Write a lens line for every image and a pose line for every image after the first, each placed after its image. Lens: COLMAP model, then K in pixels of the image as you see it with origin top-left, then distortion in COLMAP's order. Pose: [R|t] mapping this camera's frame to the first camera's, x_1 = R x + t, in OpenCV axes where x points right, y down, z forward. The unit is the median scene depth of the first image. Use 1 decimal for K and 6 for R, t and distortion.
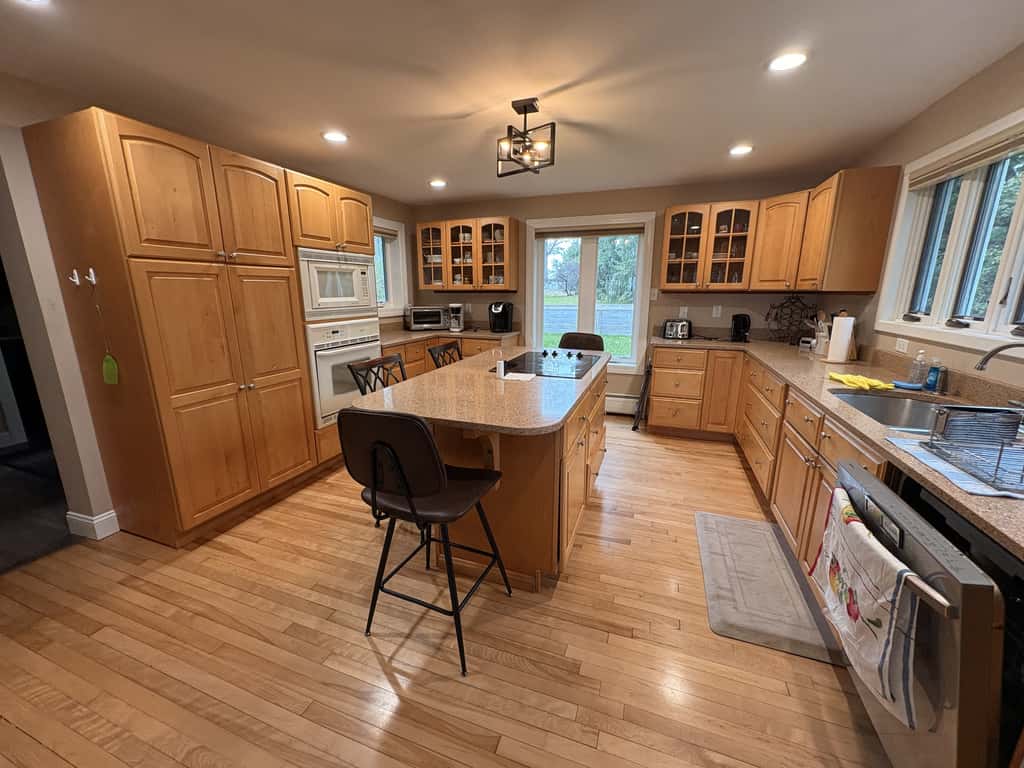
lens RADIAL K [[407.3, 0, 510.9], [0, 407.3, 385.0], [0, 0, 1]] dist [0.000159, 0.000025]
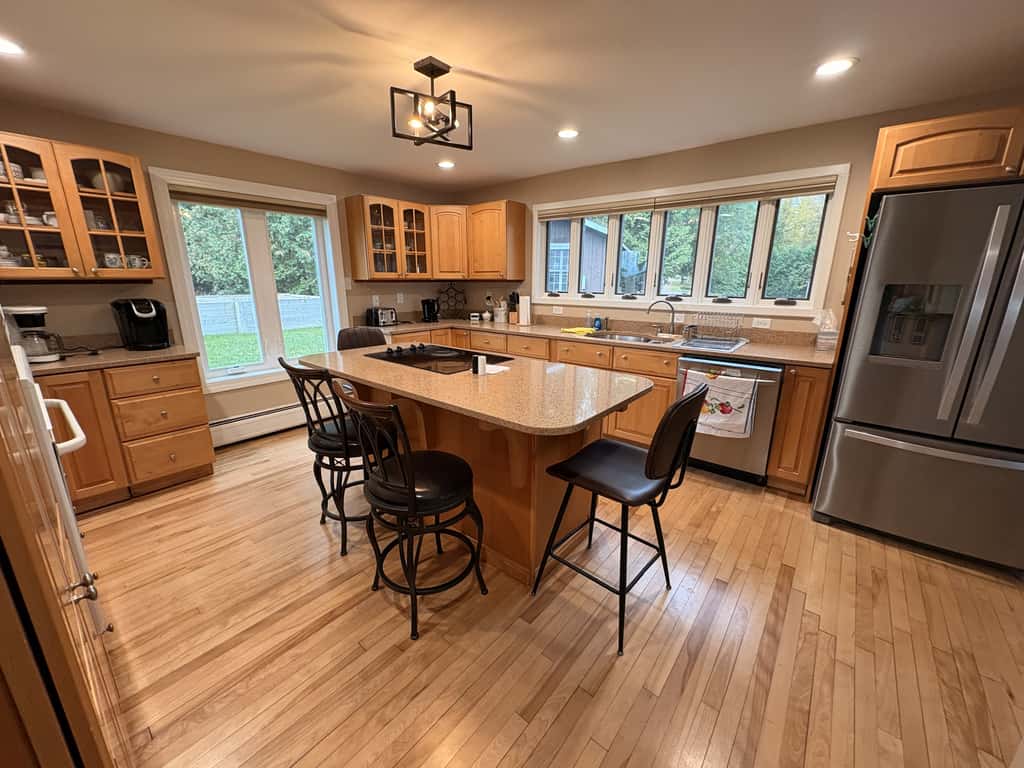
lens RADIAL K [[407.3, 0, 510.9], [0, 407.3, 385.0], [0, 0, 1]] dist [0.000159, 0.000025]
pose [[0.333738, -0.237731, 0.912197, -0.626281], [0.213464, 0.961600, 0.172508, -0.104173], [-0.918179, 0.137148, 0.371670, 0.442517]]
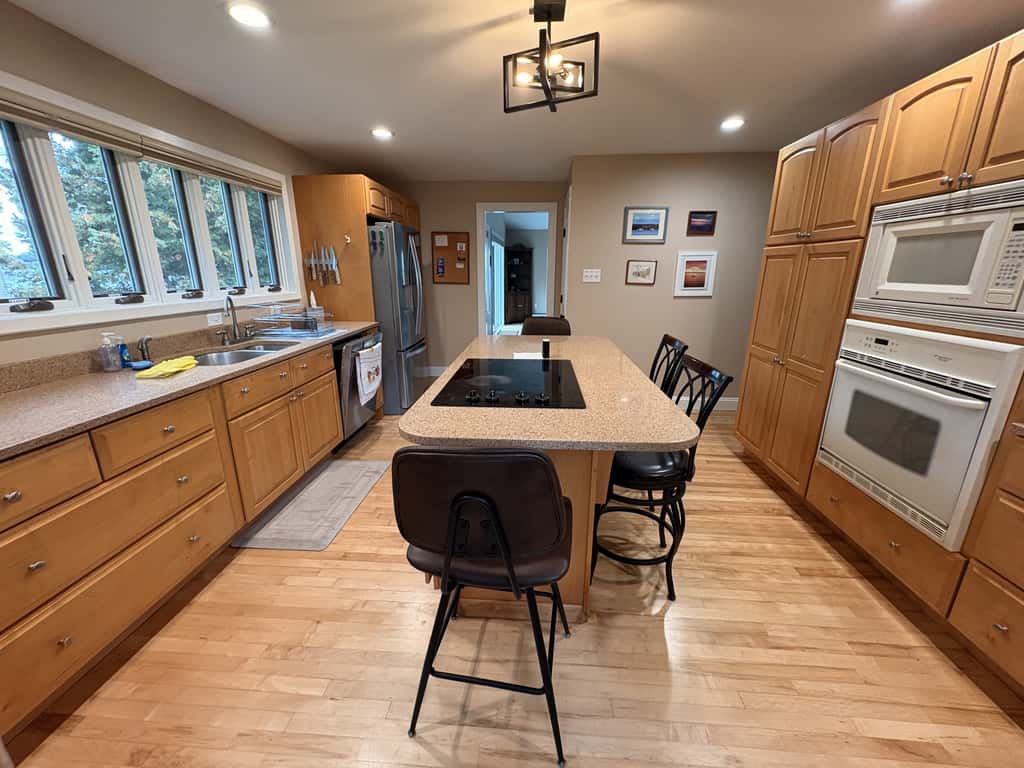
lens RADIAL K [[407.3, 0, 510.9], [0, 407.3, 385.0], [0, 0, 1]] dist [0.000159, 0.000025]
pose [[-0.961221, 0.072491, -0.266081, 0.246806], [-0.065865, 0.876569, 0.476749, -0.319229], [0.267798, 0.475786, -0.837802, 1.372856]]
